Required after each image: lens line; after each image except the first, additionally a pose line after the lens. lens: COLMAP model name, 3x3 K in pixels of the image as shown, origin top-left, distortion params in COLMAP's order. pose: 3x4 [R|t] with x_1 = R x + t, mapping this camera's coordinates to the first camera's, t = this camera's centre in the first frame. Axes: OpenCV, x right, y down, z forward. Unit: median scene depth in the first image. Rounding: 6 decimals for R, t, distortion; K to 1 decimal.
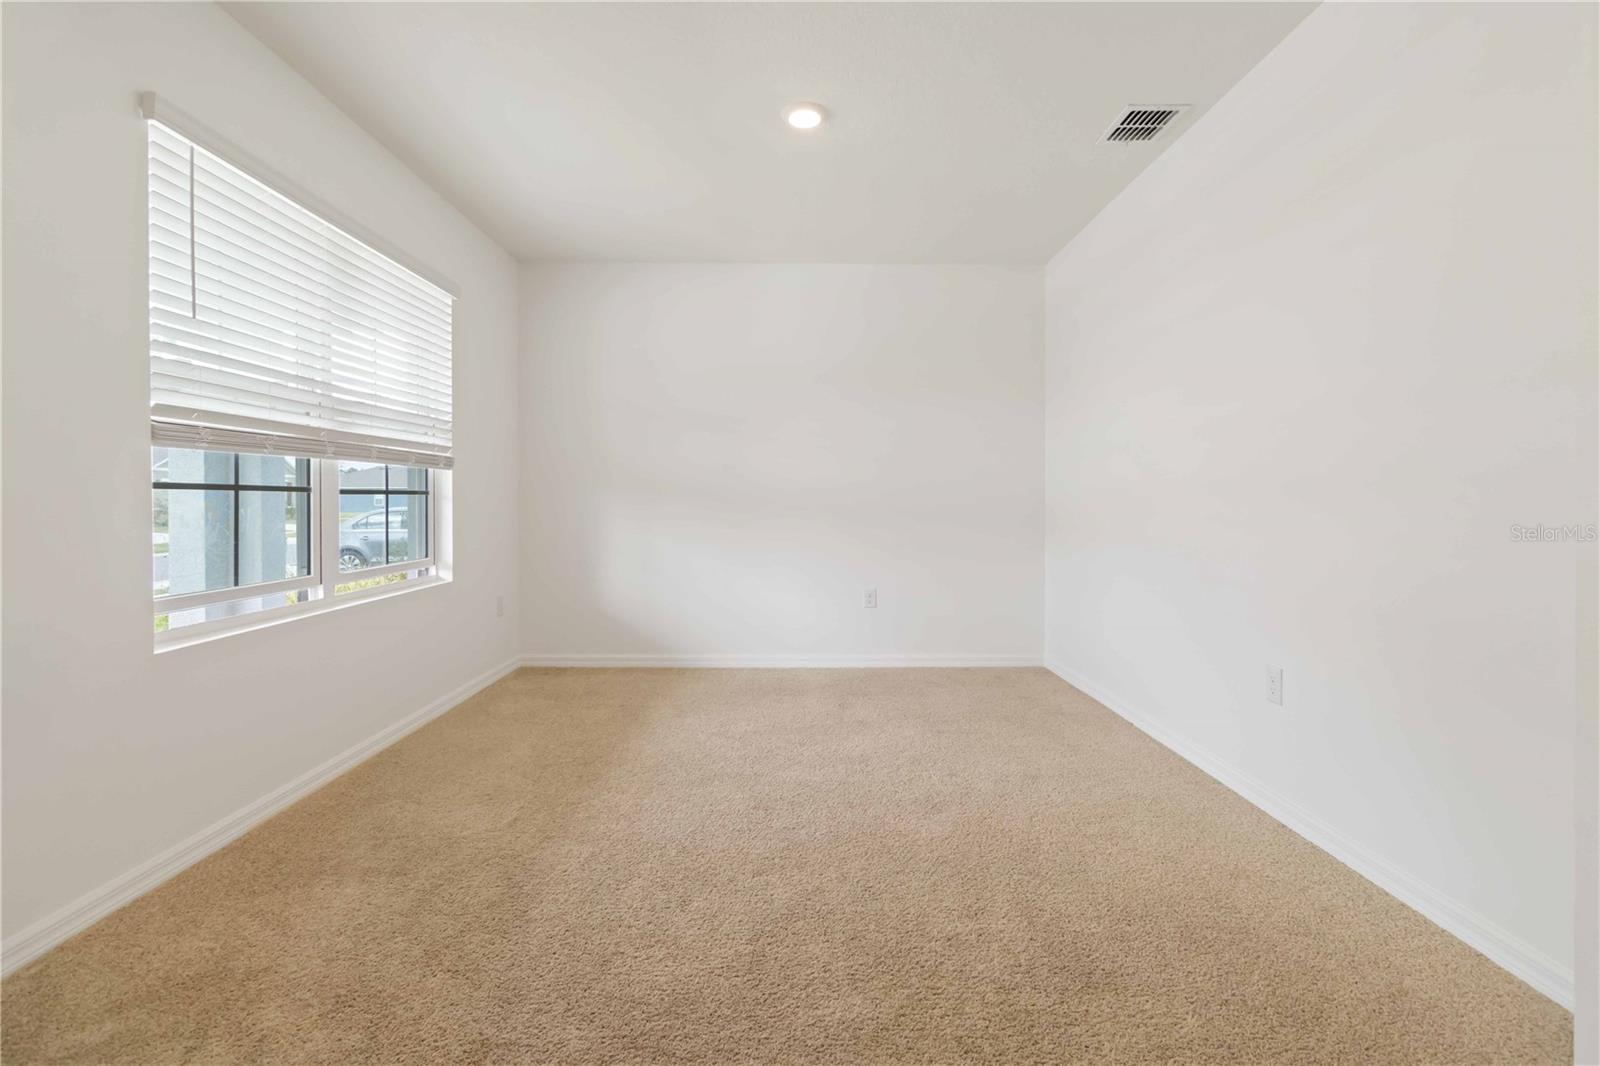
lens RADIAL K [[748.5, 0, 801.1], [0, 748.5, 522.0], [0, 0, 1]] dist [0.001729, 0.000219]
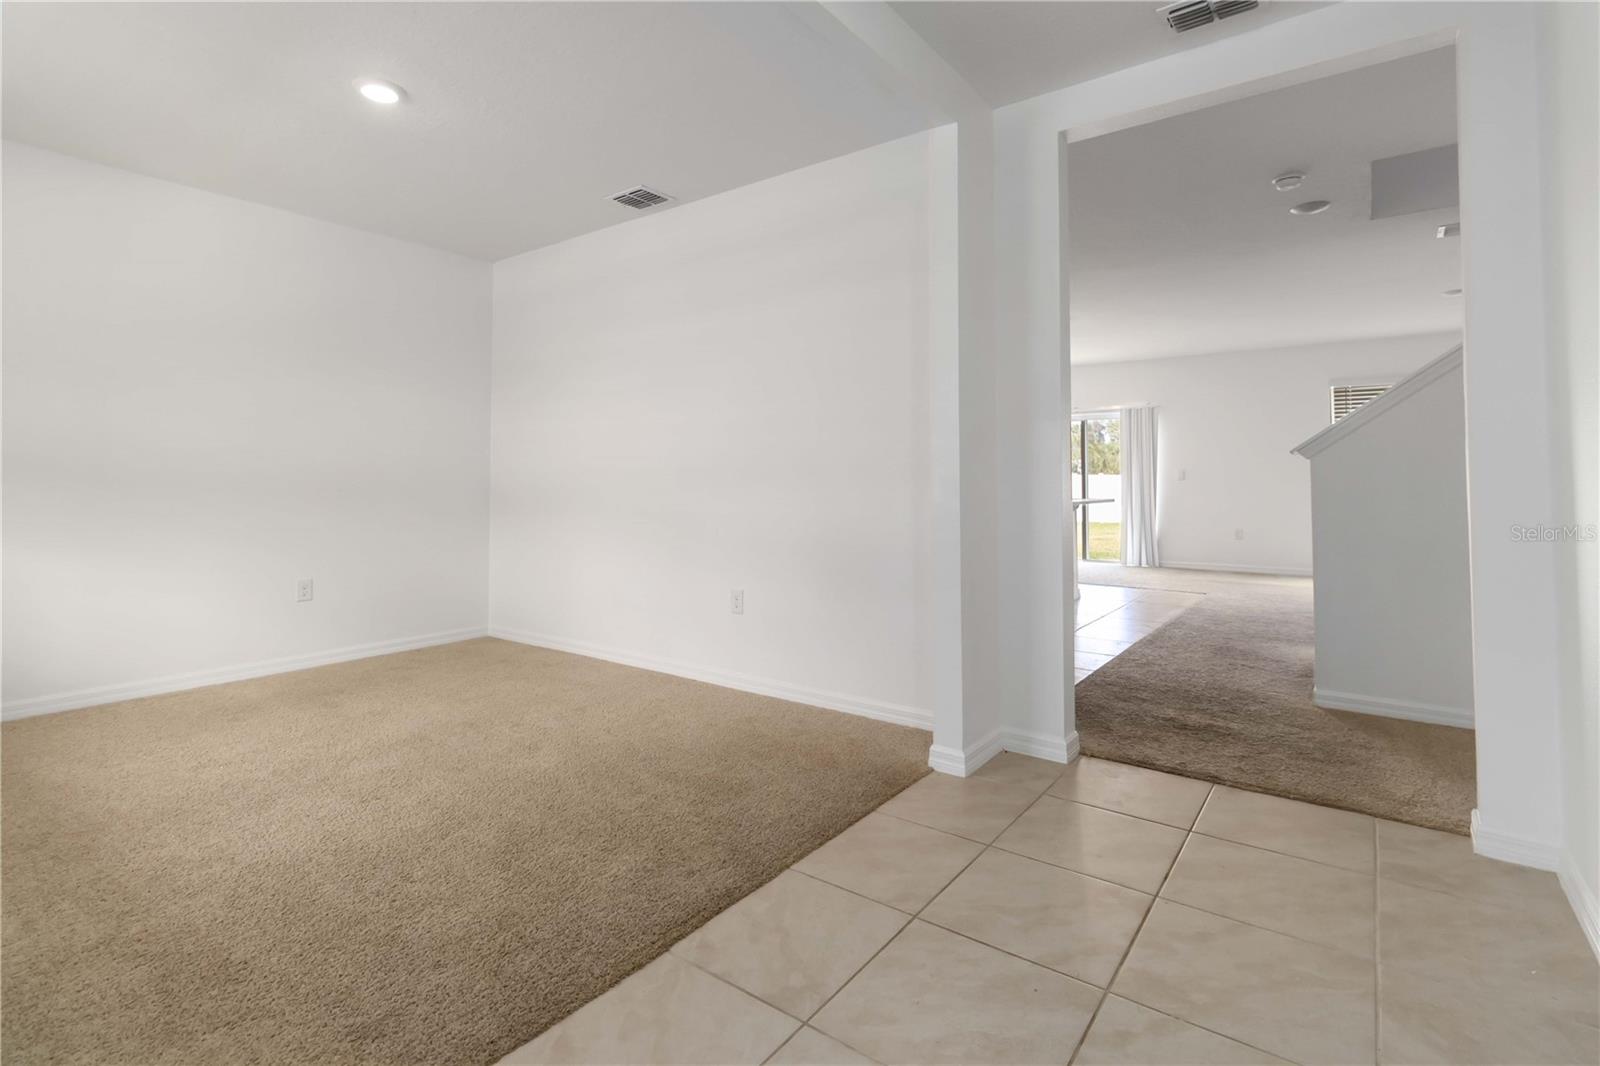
lens RADIAL K [[789.4, 0, 798.8], [0, 789.4, 489.7], [0, 0, 1]] dist [0.001556, 0.000179]
pose [[0.601775, -0.010989, 0.798590, -0.579384], [0.022971, 0.999730, -0.003553, -0.001929], [-0.798335, 0.020483, 0.601865, -0.070994]]
